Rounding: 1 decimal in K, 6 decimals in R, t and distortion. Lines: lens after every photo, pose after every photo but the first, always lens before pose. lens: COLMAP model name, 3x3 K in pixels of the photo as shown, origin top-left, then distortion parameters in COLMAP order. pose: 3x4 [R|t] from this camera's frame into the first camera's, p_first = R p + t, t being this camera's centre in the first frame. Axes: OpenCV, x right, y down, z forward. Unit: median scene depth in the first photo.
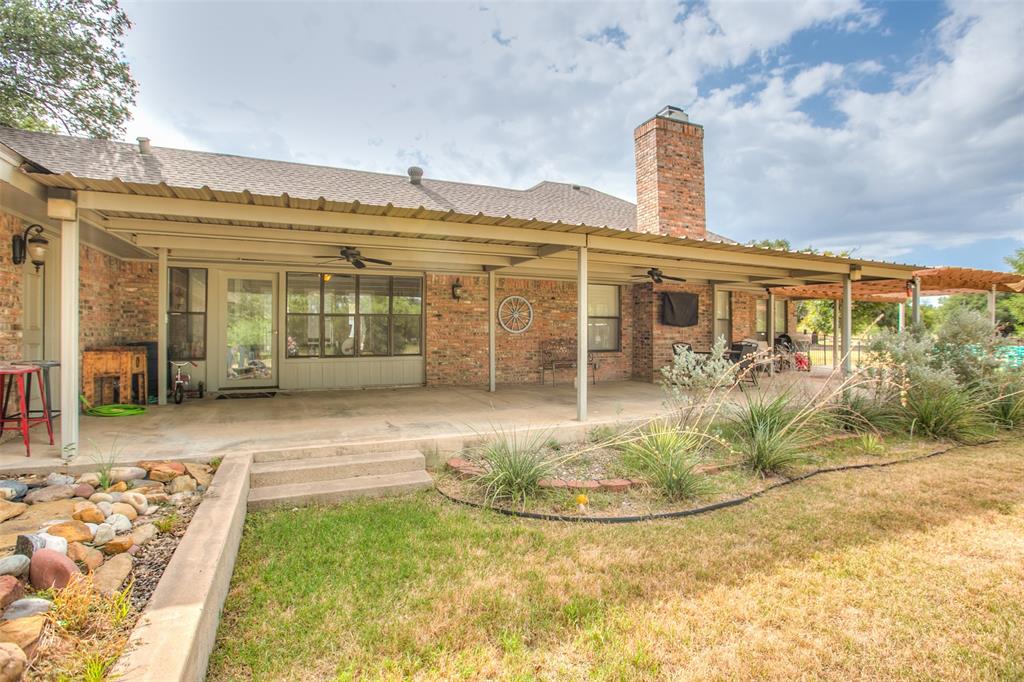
lens RADIAL K [[486.7, 0, 512.0], [0, 486.7, 341.0], [0, 0, 1]] dist [0.000087, 0.000117]
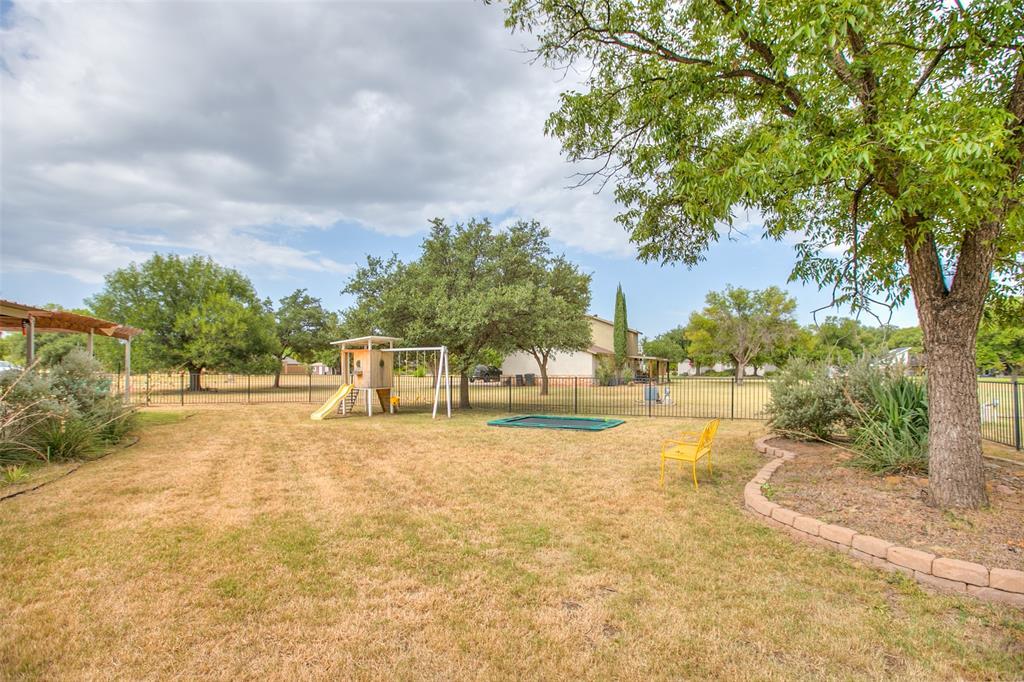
lens RADIAL K [[486.7, 0, 512.0], [0, 486.7, 341.0], [0, 0, 1]] dist [0.000087, 0.000117]
pose [[0.036038, 0.055131, 0.997829, -0.271164], [0.006878, 0.998440, -0.055413, -0.017056], [-0.999327, 0.008860, 0.035602, -0.128484]]
